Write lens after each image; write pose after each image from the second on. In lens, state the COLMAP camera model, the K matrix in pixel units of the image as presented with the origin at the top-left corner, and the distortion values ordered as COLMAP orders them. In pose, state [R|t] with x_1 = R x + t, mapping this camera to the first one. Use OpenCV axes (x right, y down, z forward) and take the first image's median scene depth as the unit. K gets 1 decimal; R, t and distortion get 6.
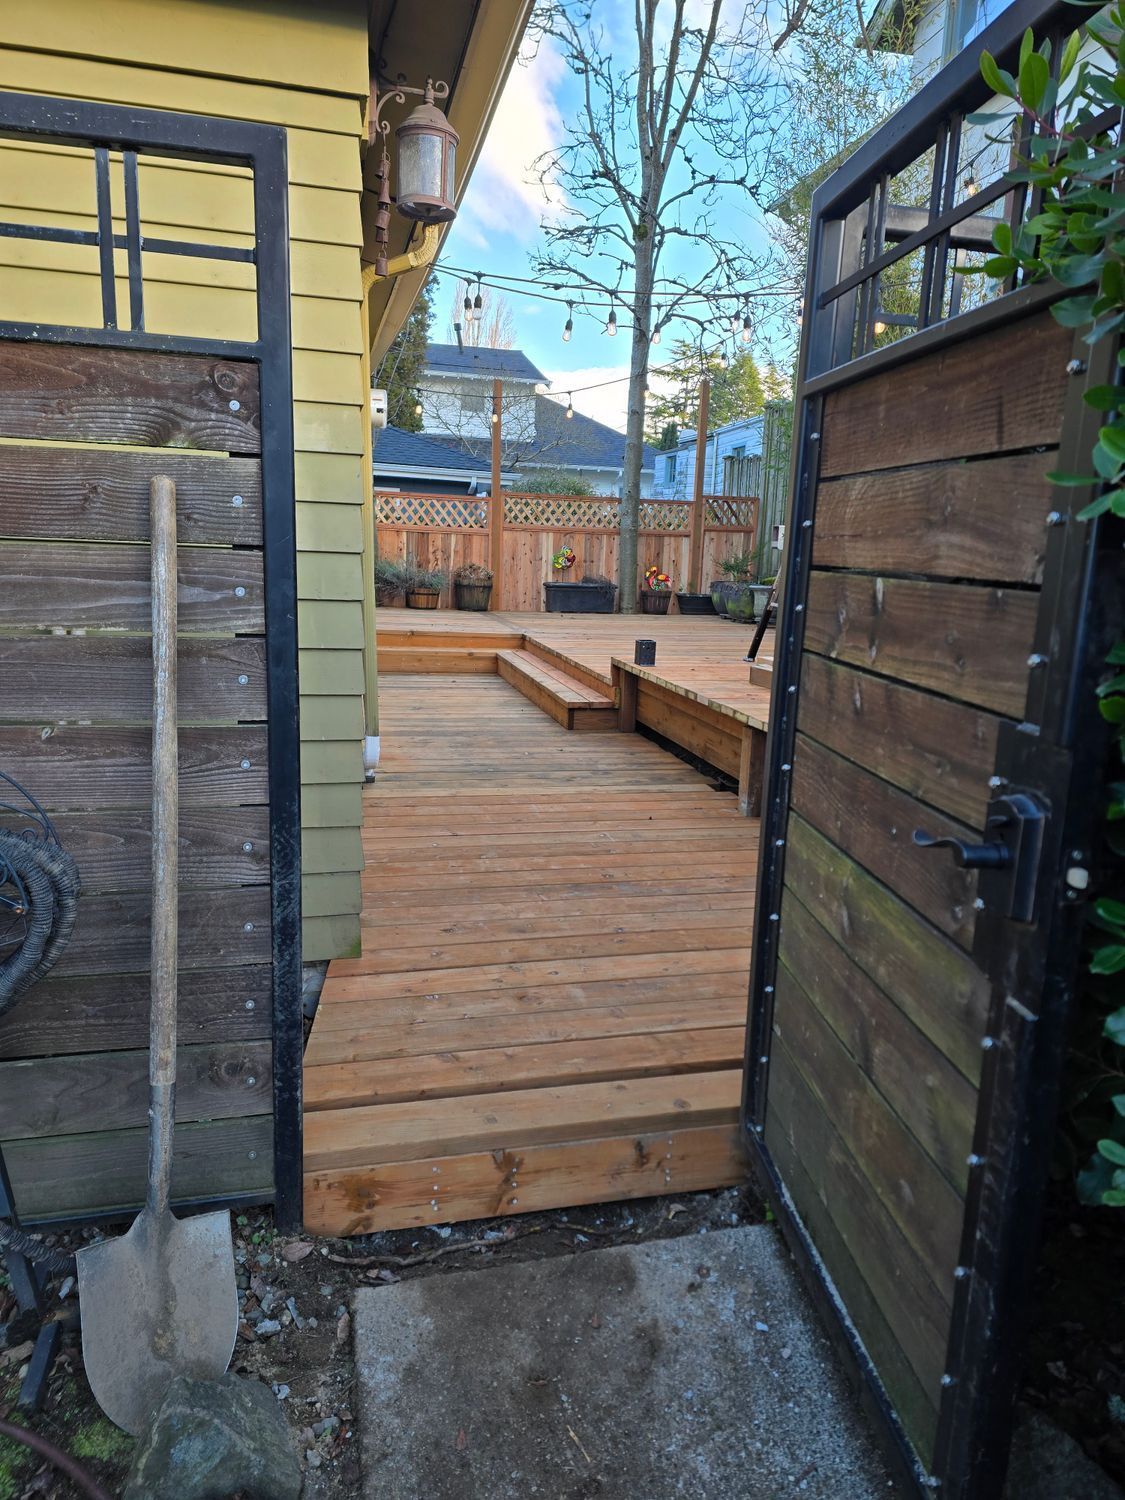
lens RADIAL K [[1002.9, 0, 553.2], [0, 1002.9, 746.6], [0, 0, 1]] dist [0.026812, -0.005717]
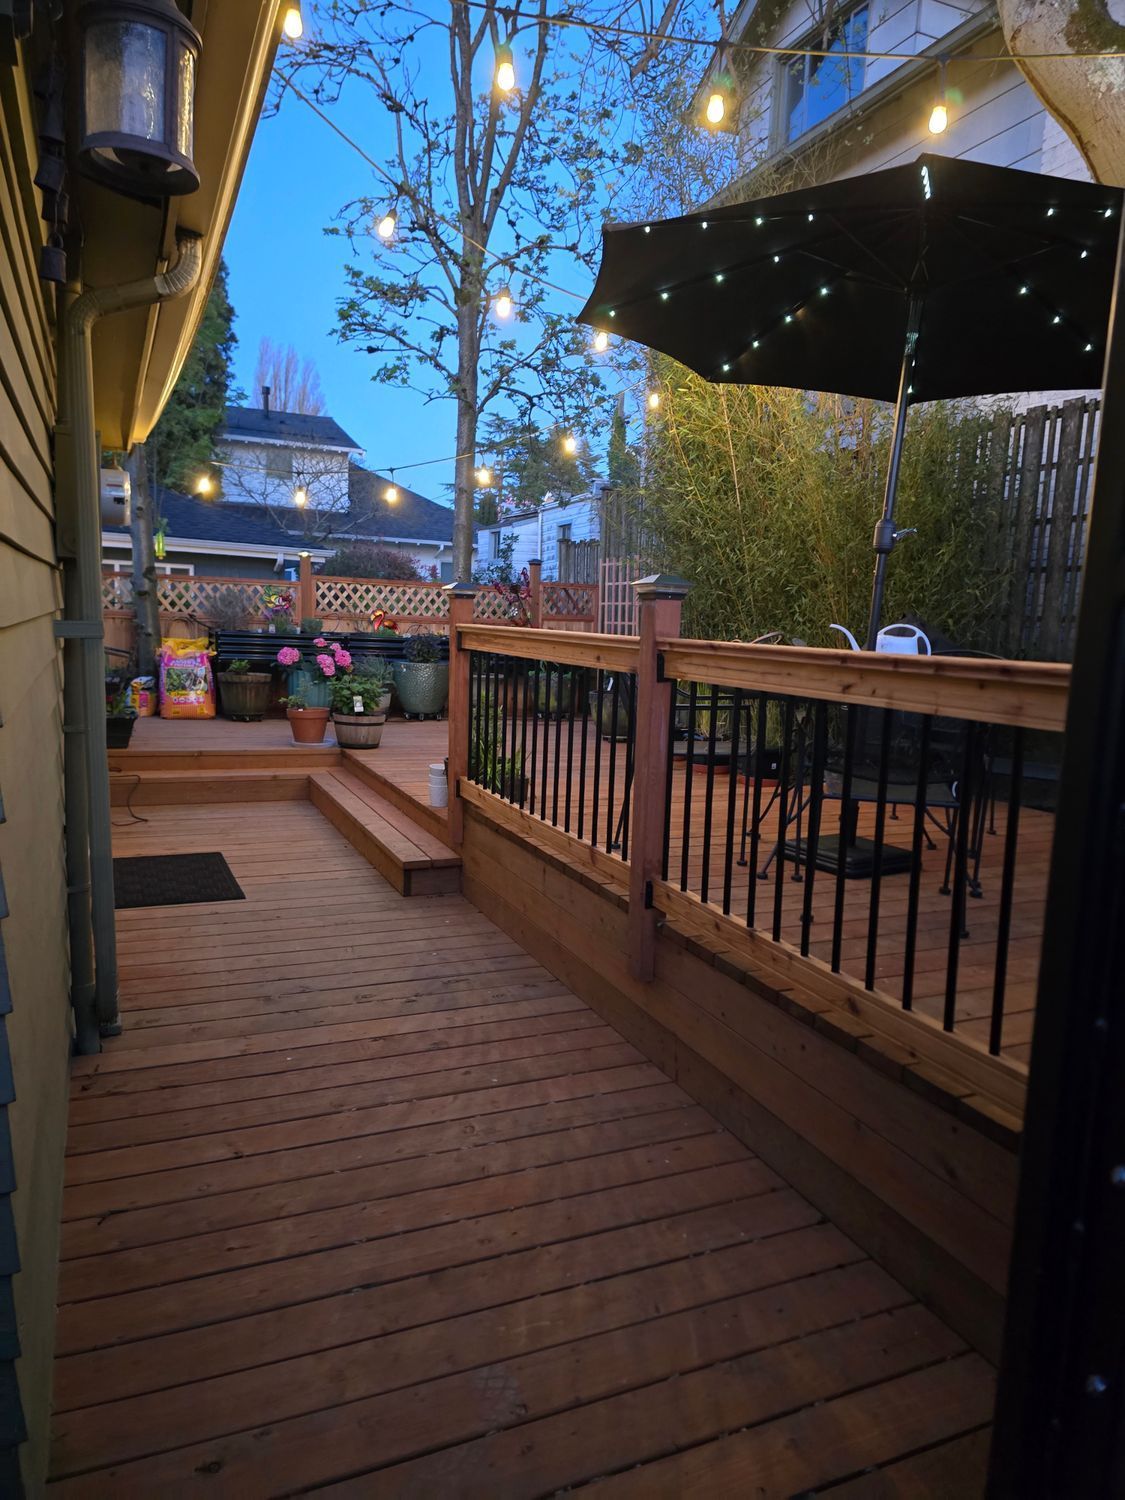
lens RADIAL K [[1002.9, 0, 565.3], [0, 1002.9, 756.7], [0, 0, 1]] dist [0.026812, -0.005717]
pose [[0.981910, -0.023502, 0.187884, -0.003460], [0.033577, 0.998153, -0.050623, -0.045414], [-0.186348, 0.056016, 0.980886, 0.112464]]
